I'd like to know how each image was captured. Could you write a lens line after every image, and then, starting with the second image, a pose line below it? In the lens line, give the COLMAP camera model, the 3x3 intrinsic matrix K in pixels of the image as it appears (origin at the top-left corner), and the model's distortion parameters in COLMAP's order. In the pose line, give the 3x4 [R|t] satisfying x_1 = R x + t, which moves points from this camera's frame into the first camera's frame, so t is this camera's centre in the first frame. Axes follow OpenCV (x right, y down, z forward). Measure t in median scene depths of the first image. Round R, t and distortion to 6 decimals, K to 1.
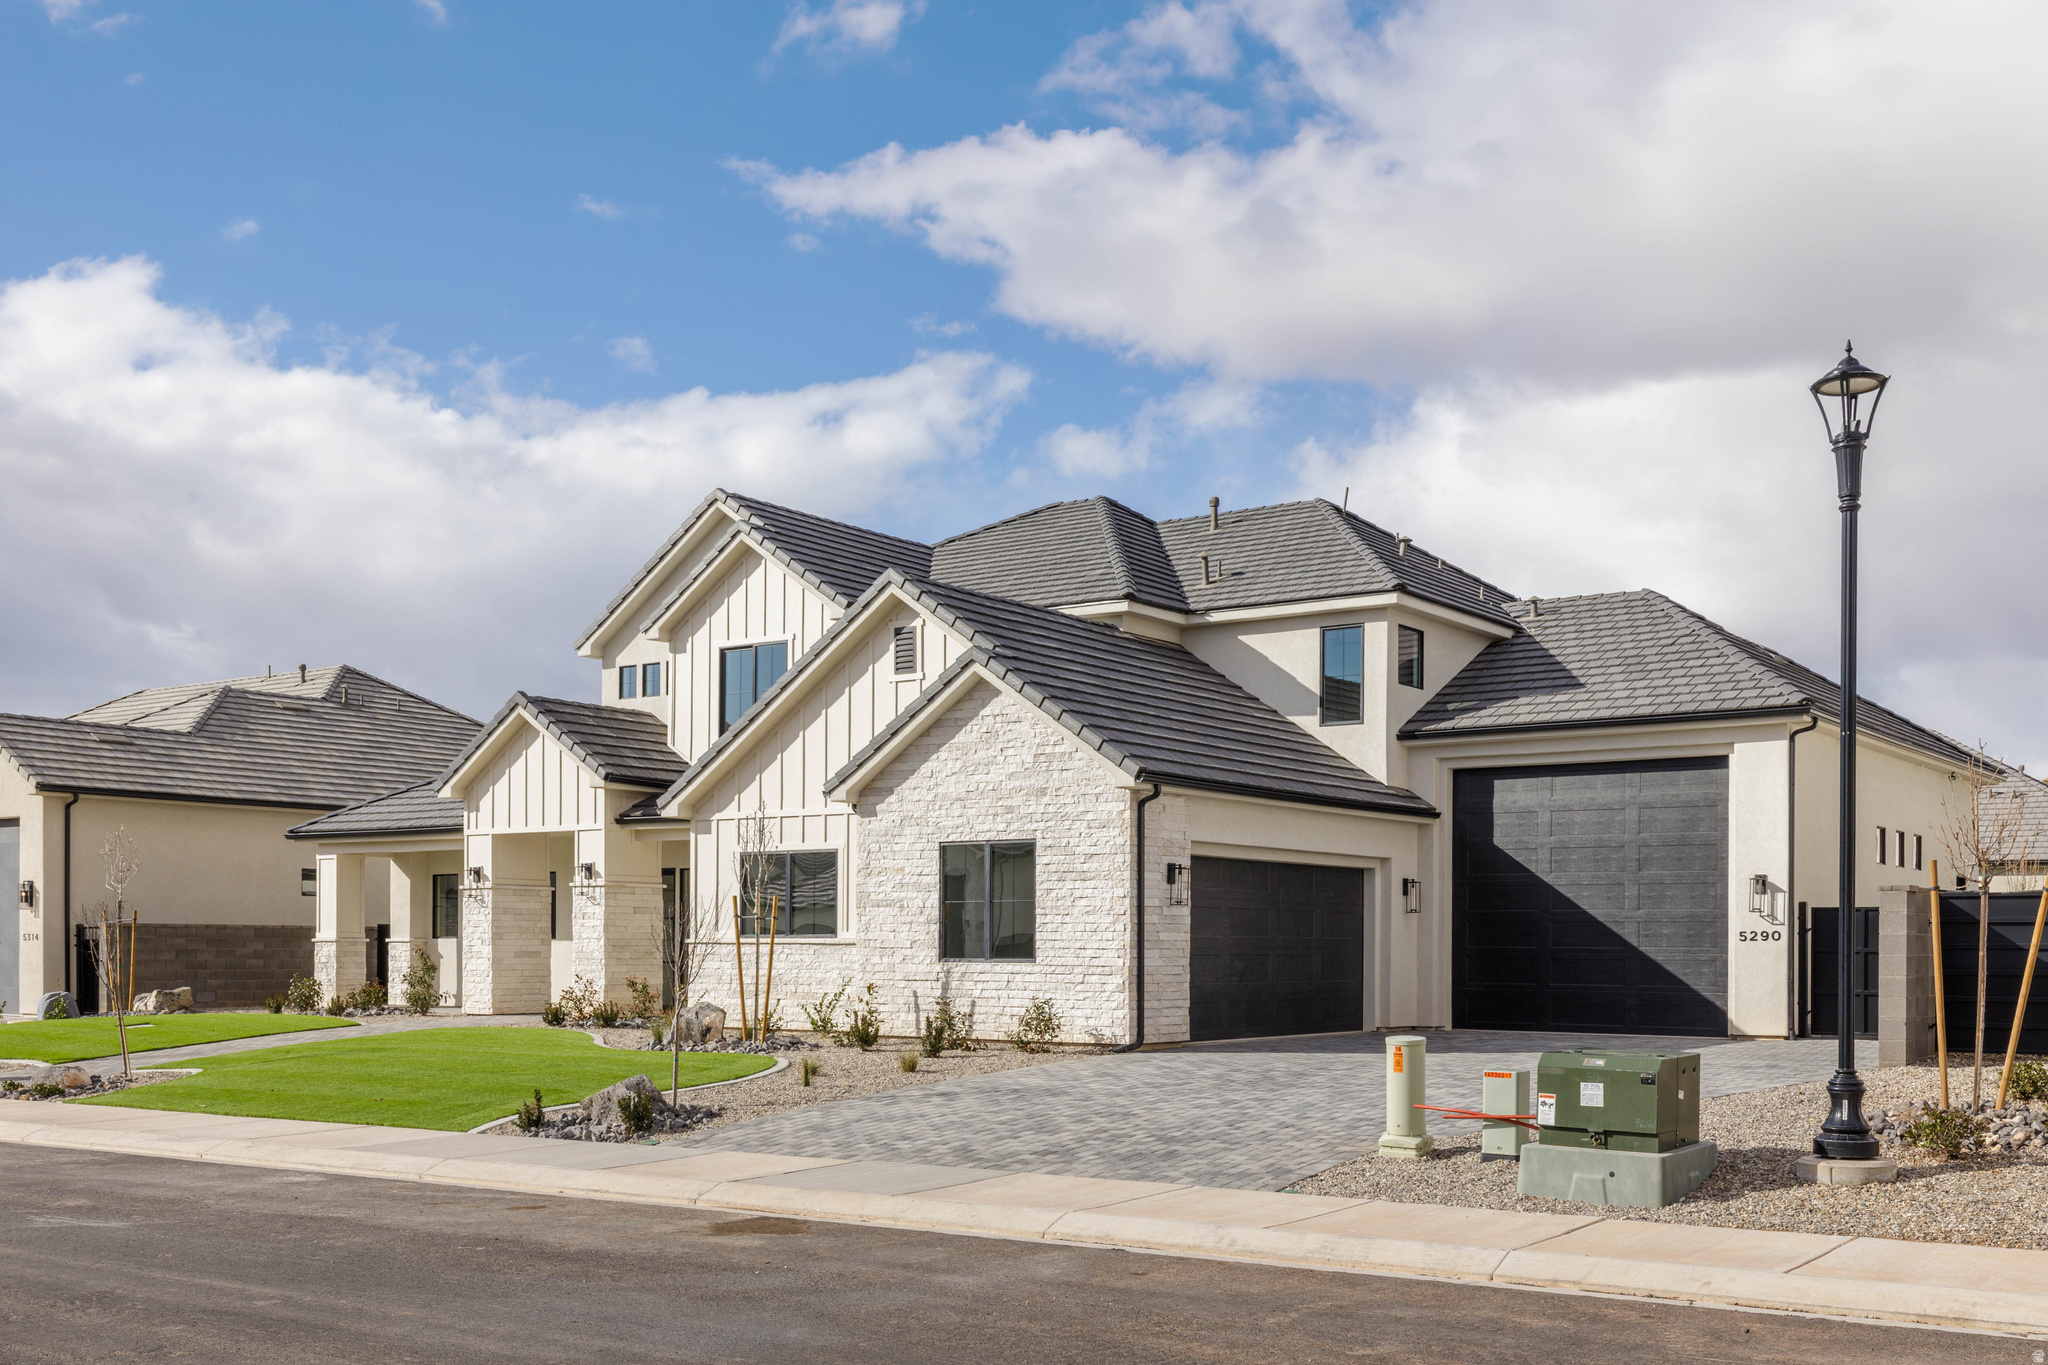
lens RADIAL K [[2025.9, 0, 1024.0], [0, 2025.9, 682.5], [0, 0, 1]] dist [0.001210, -0.005443]
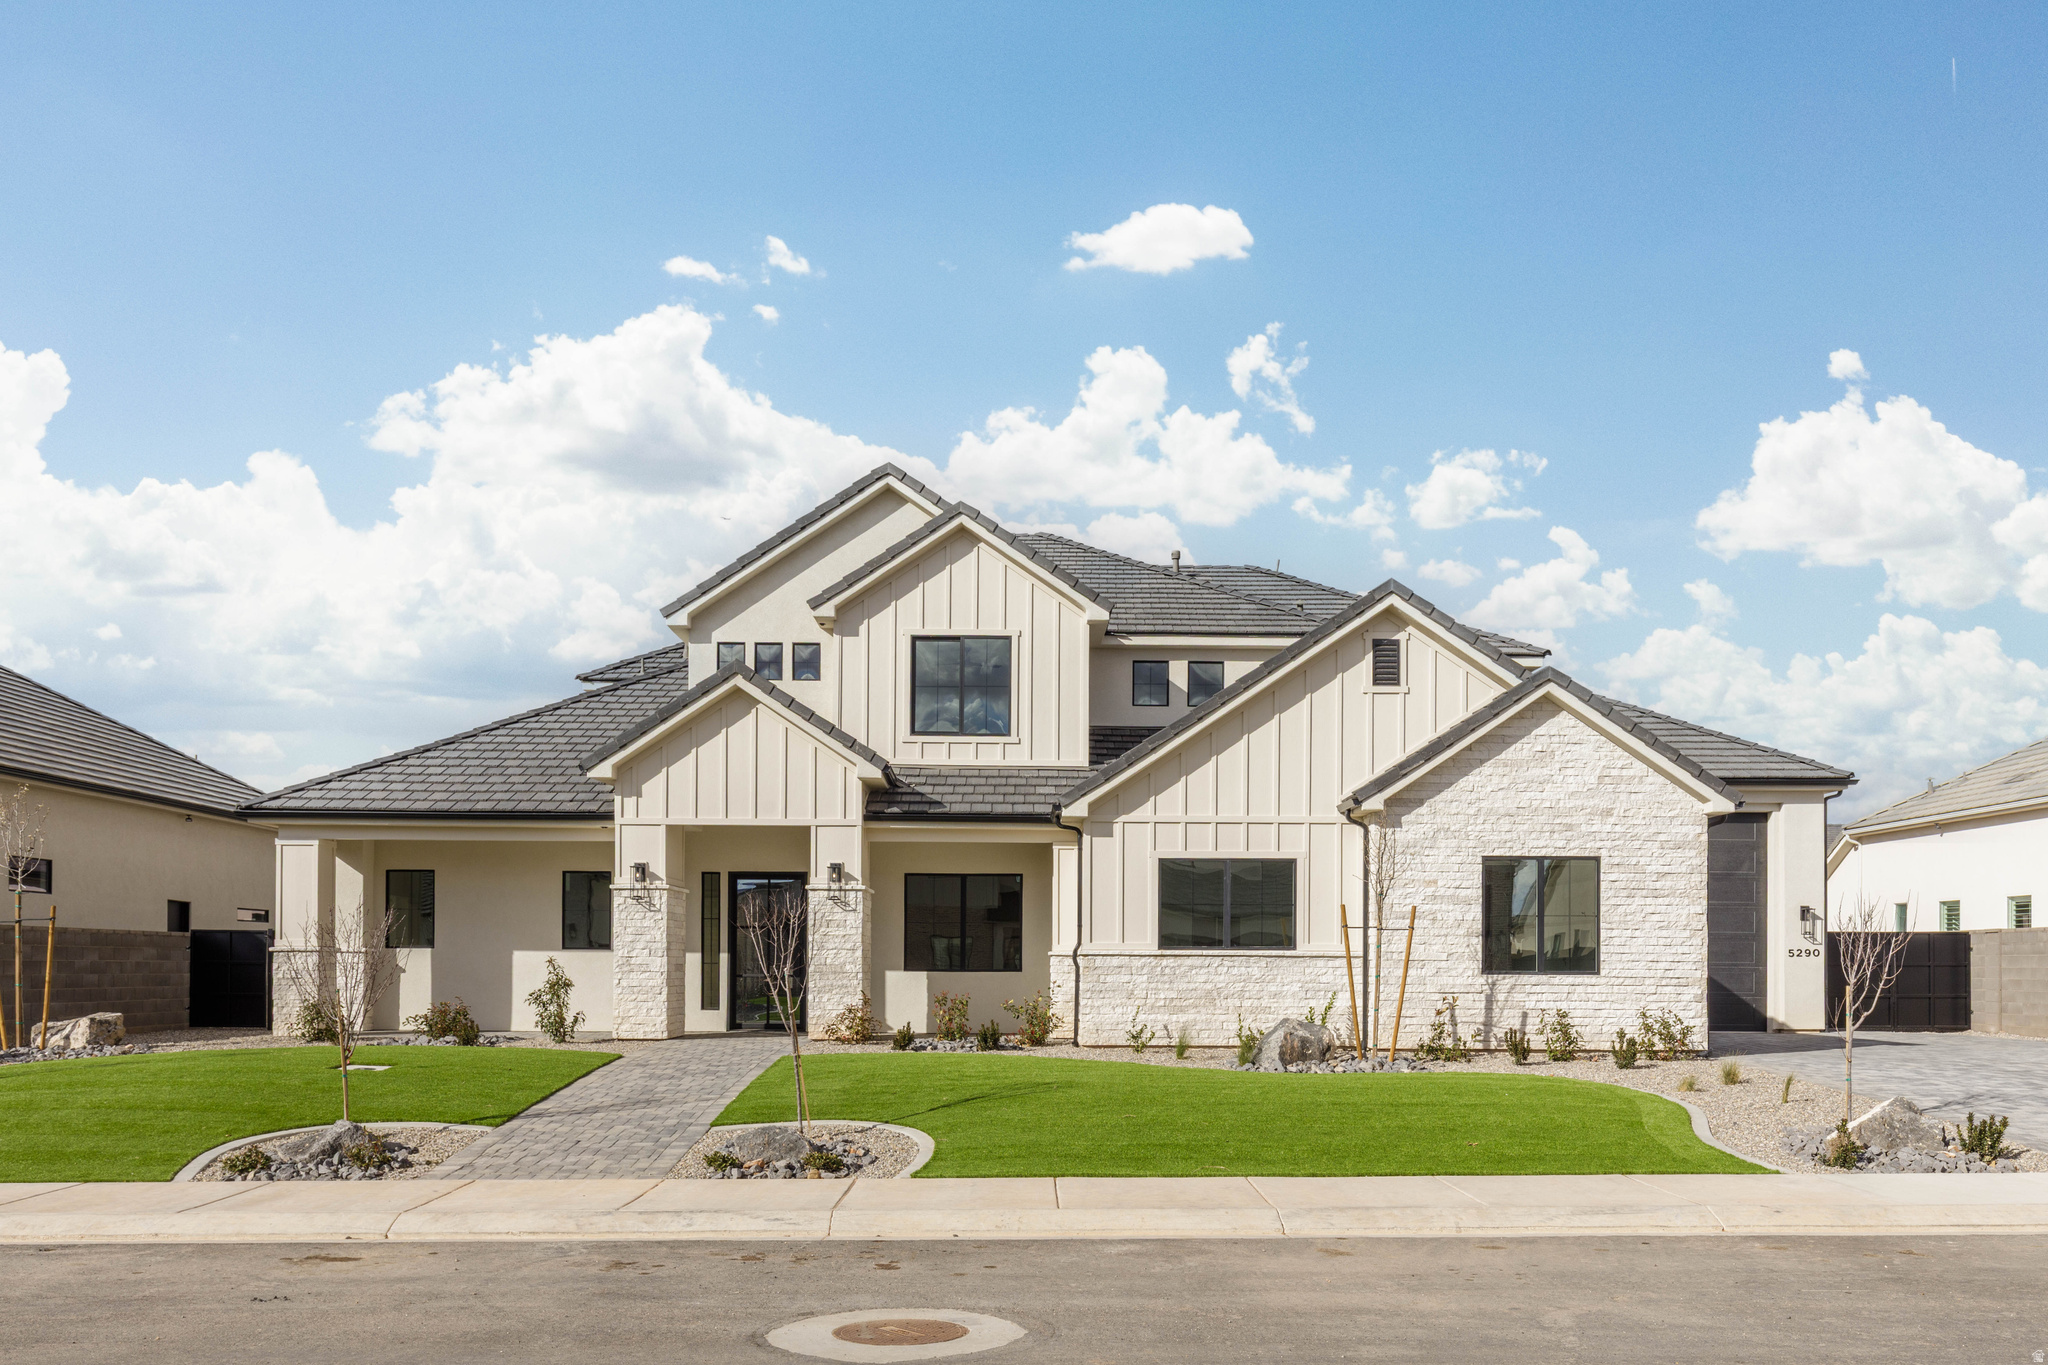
lens RADIAL K [[1647.8, 0, 1025.9], [0, 1647.8, 784.7], [0, 0, 1]] dist [-0.003559, 0.000660]
pose [[0.805596, 0.065069, 0.588881, -0.702362], [-0.078296, 0.996925, -0.003045, 0.062968], [-0.587269, -0.043654, 0.808214, 0.466779]]
